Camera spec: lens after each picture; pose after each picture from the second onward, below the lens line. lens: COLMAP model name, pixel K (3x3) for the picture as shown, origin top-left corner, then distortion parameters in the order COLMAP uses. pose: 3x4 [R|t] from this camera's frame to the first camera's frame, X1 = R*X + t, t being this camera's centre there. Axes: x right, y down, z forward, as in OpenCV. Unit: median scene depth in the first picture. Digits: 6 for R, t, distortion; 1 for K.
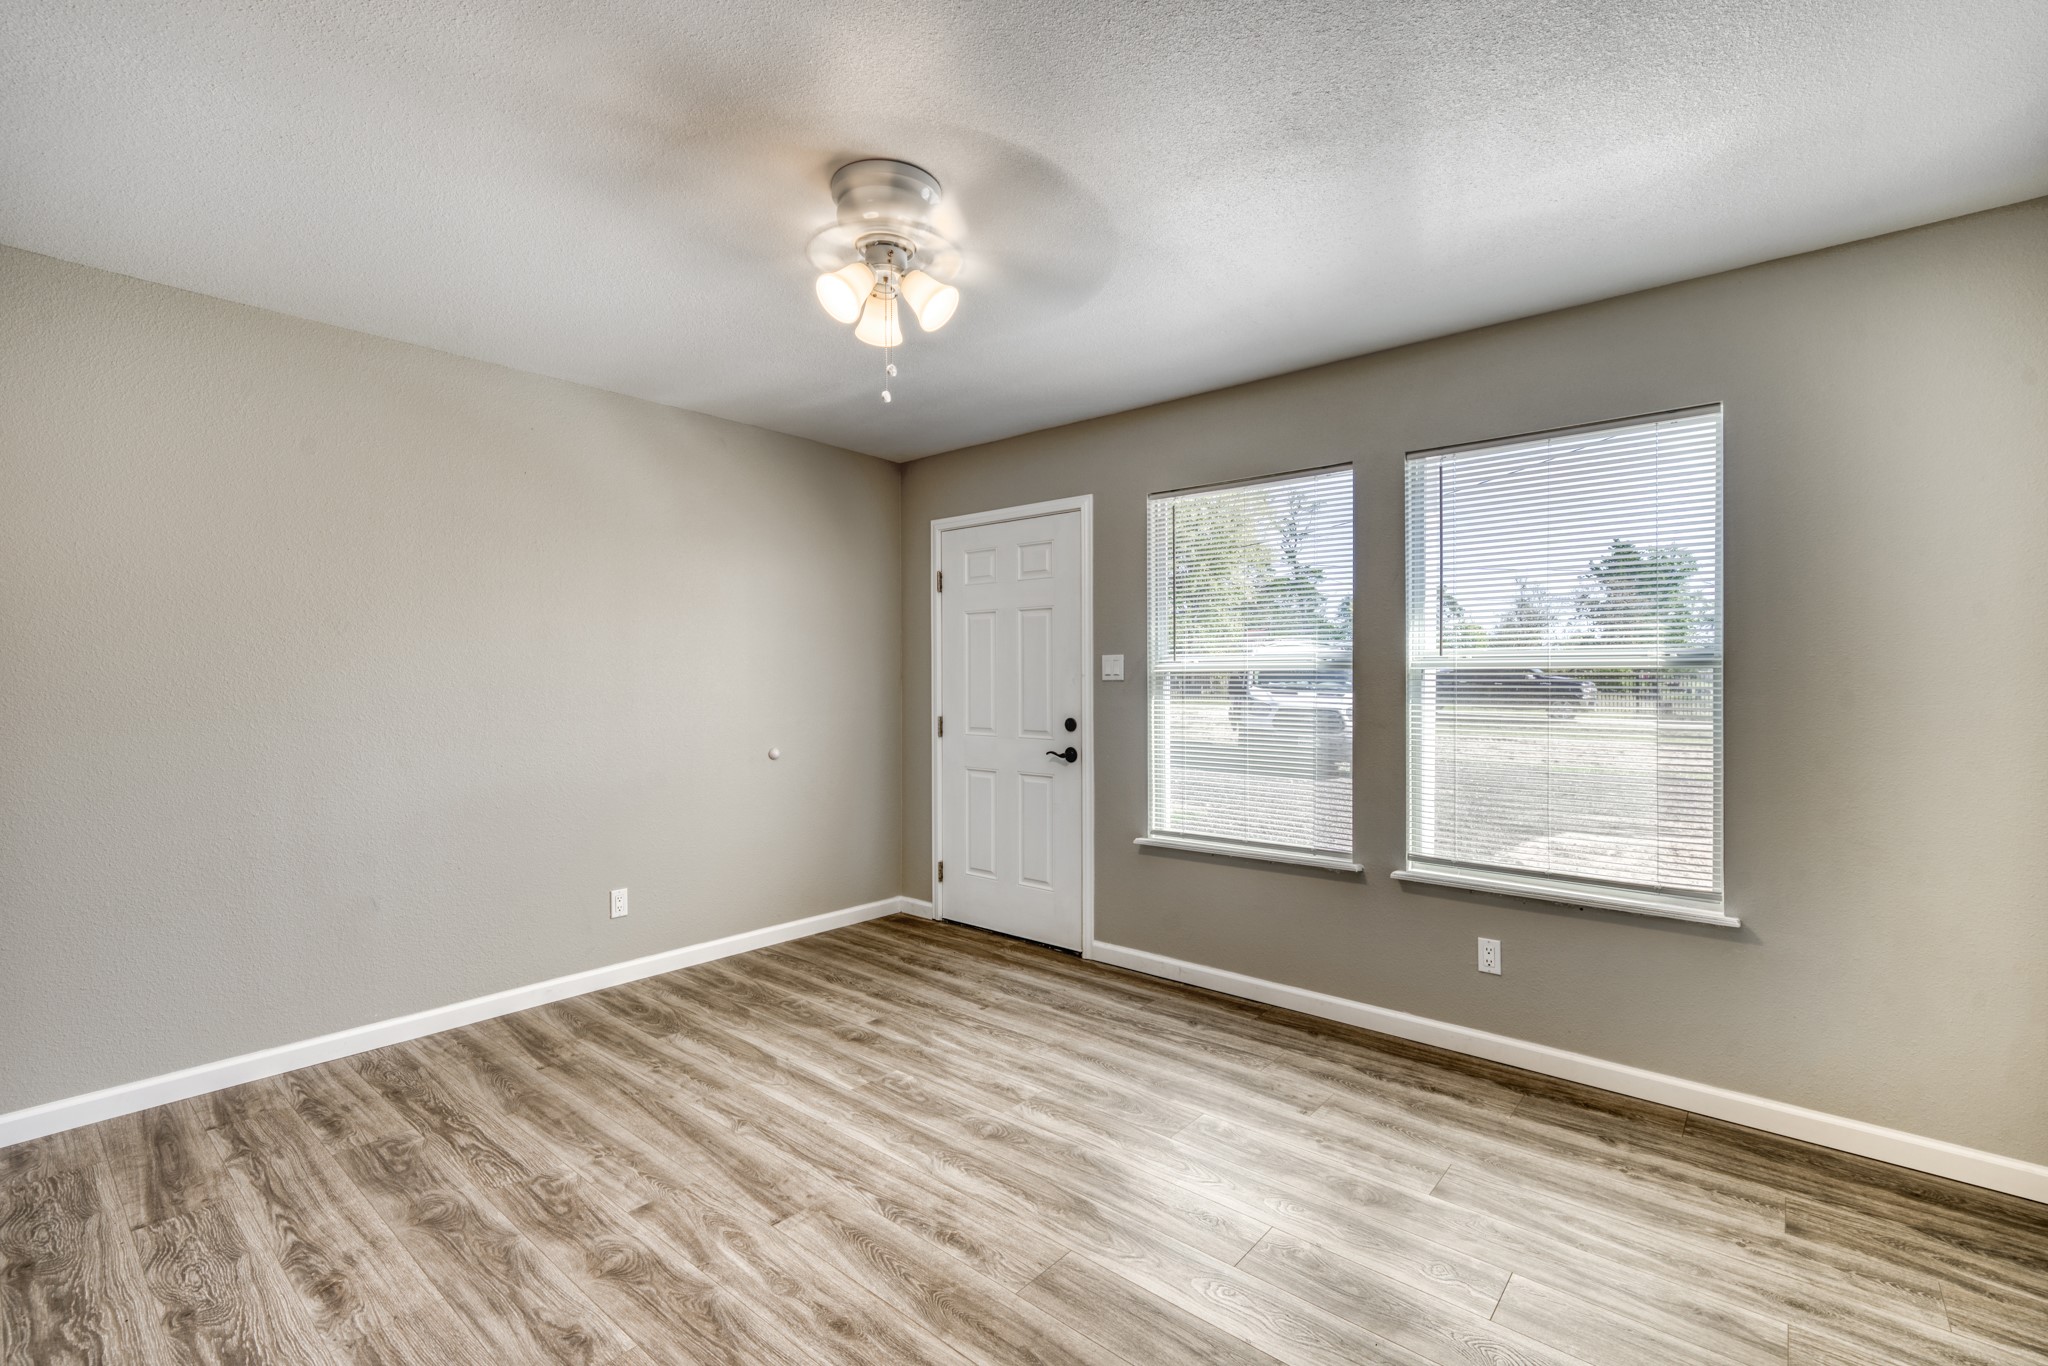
lens RADIAL K [[875.5, 0, 1024.0], [0, 875.5, 683.0], [0, 0, 1]] dist [0.036098, 0.000021]
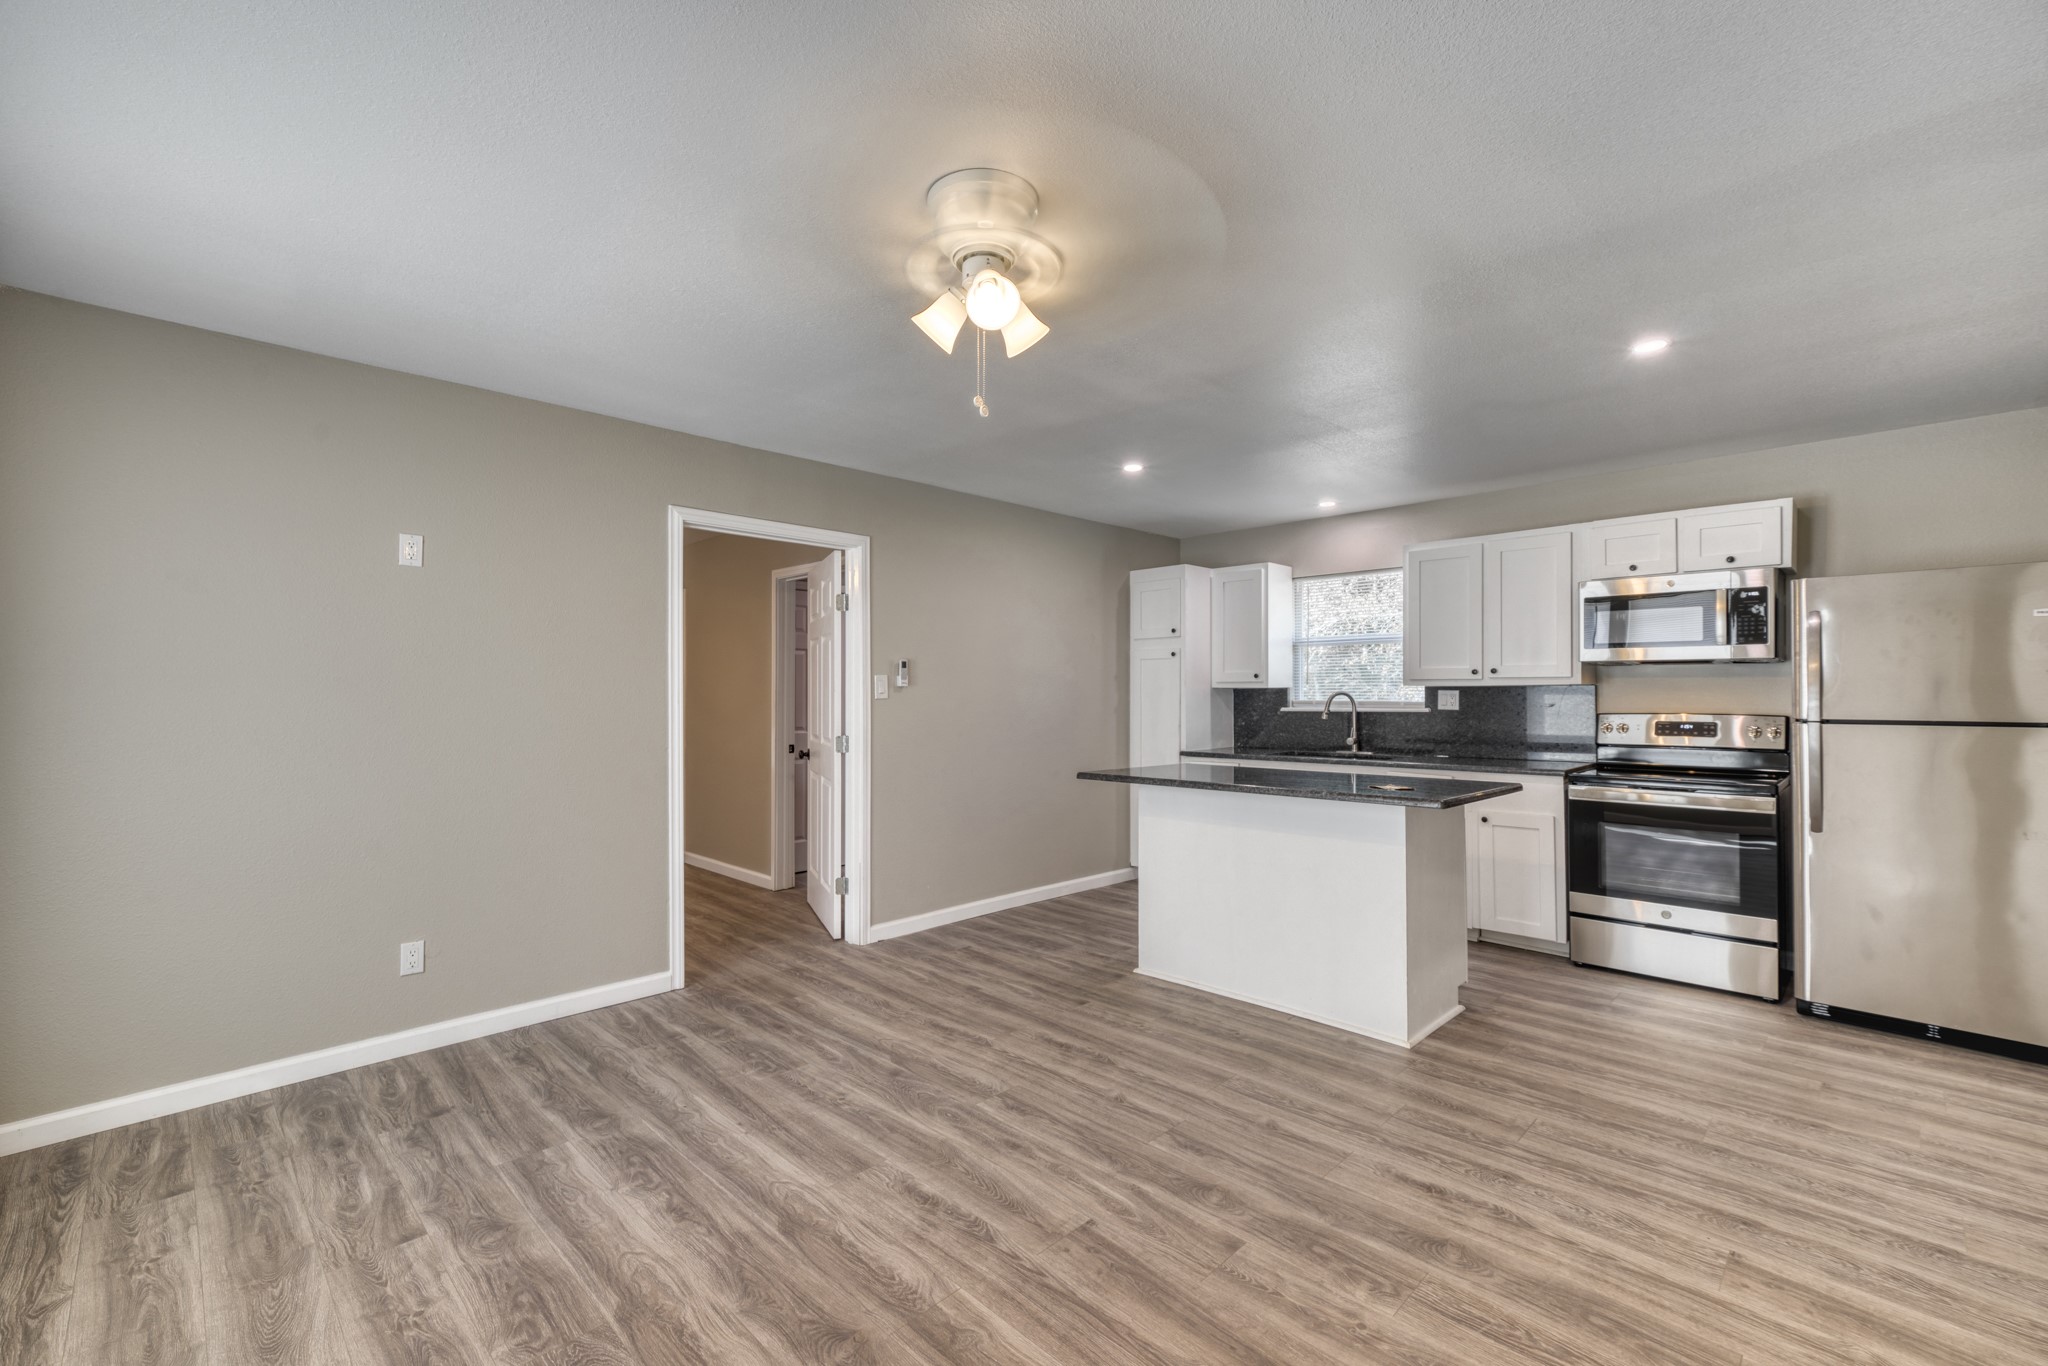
lens RADIAL K [[875.5, 0, 1024.0], [0, 875.5, 683.0], [0, 0, 1]] dist [0.036098, 0.000021]
pose [[-0.995545, 0.005429, 0.094126, -0.295442], [0.004814, 0.999966, -0.006760, -0.013764], [-0.094160, -0.006277, -0.995537, 1.988253]]
